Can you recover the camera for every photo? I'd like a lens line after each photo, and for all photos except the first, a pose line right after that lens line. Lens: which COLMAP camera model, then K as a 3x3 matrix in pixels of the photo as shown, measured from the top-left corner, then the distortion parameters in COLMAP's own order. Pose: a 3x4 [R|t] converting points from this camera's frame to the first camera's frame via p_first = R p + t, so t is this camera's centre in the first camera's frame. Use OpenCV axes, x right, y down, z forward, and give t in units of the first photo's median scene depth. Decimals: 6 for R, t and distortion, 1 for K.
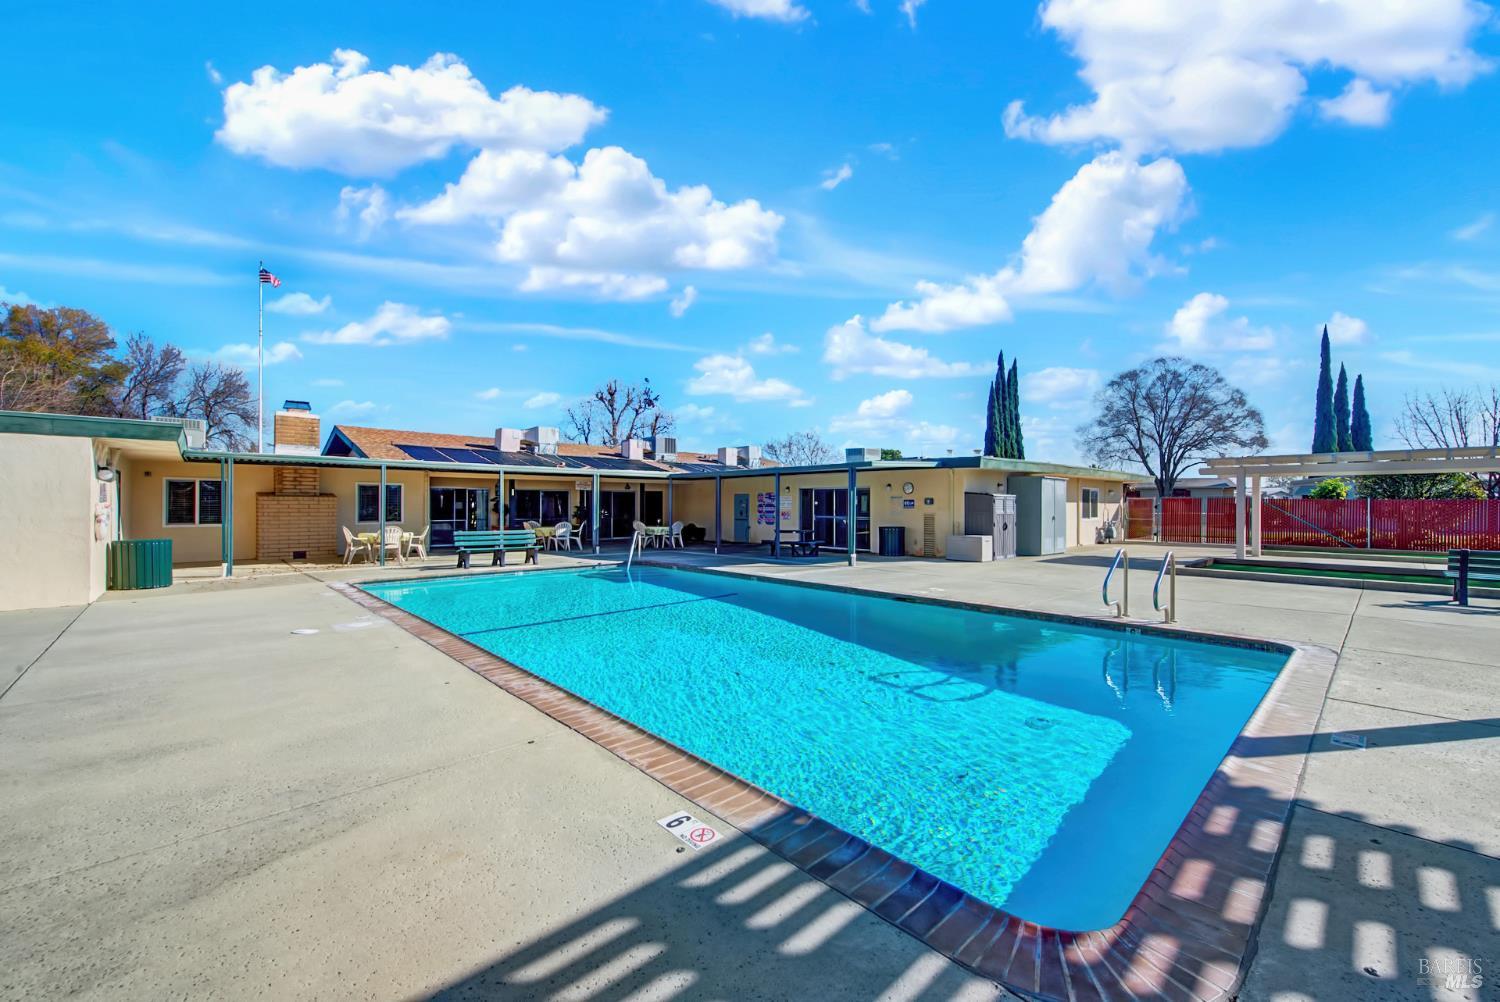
lens RADIAL K [[593.7, 0, 750.0], [0, 593.7, 501.0], [0, 0, 1]] dist [0.000670, -0.000262]
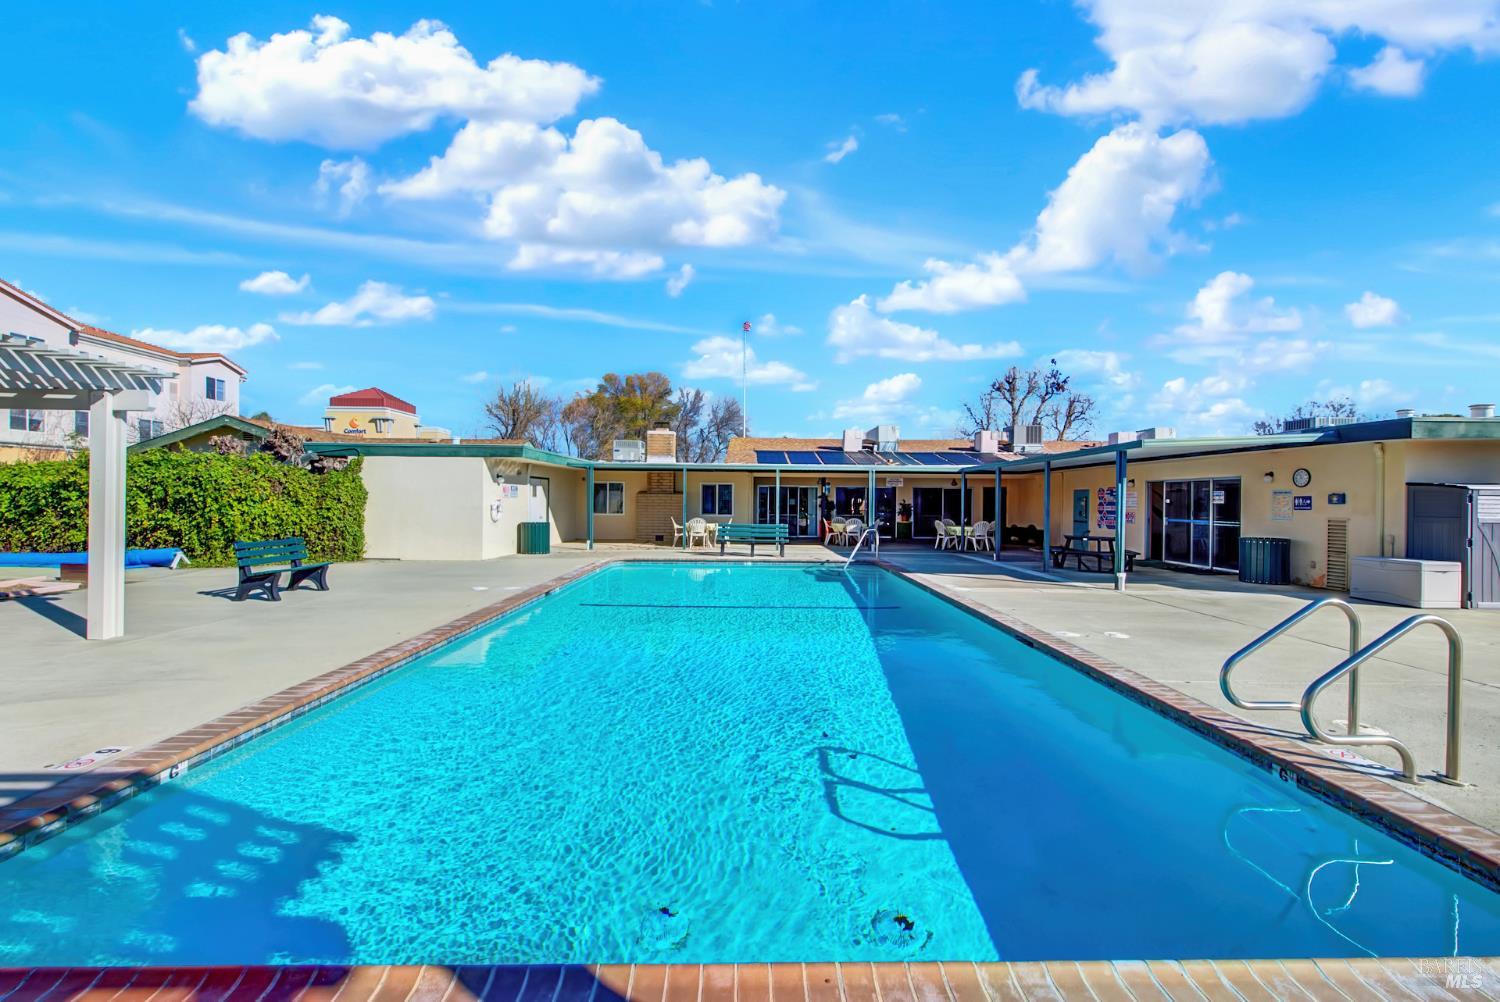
lens RADIAL K [[593.7, 0, 750.0], [0, 593.7, 501.0], [0, 0, 1]] dist [0.000670, -0.000262]
pose [[0.741532, 0.004891, -0.670899, 0.213632], [-0.003090, 0.999988, 0.003875, 0.001888], [0.670910, -0.000800, 0.741538, 0.124471]]
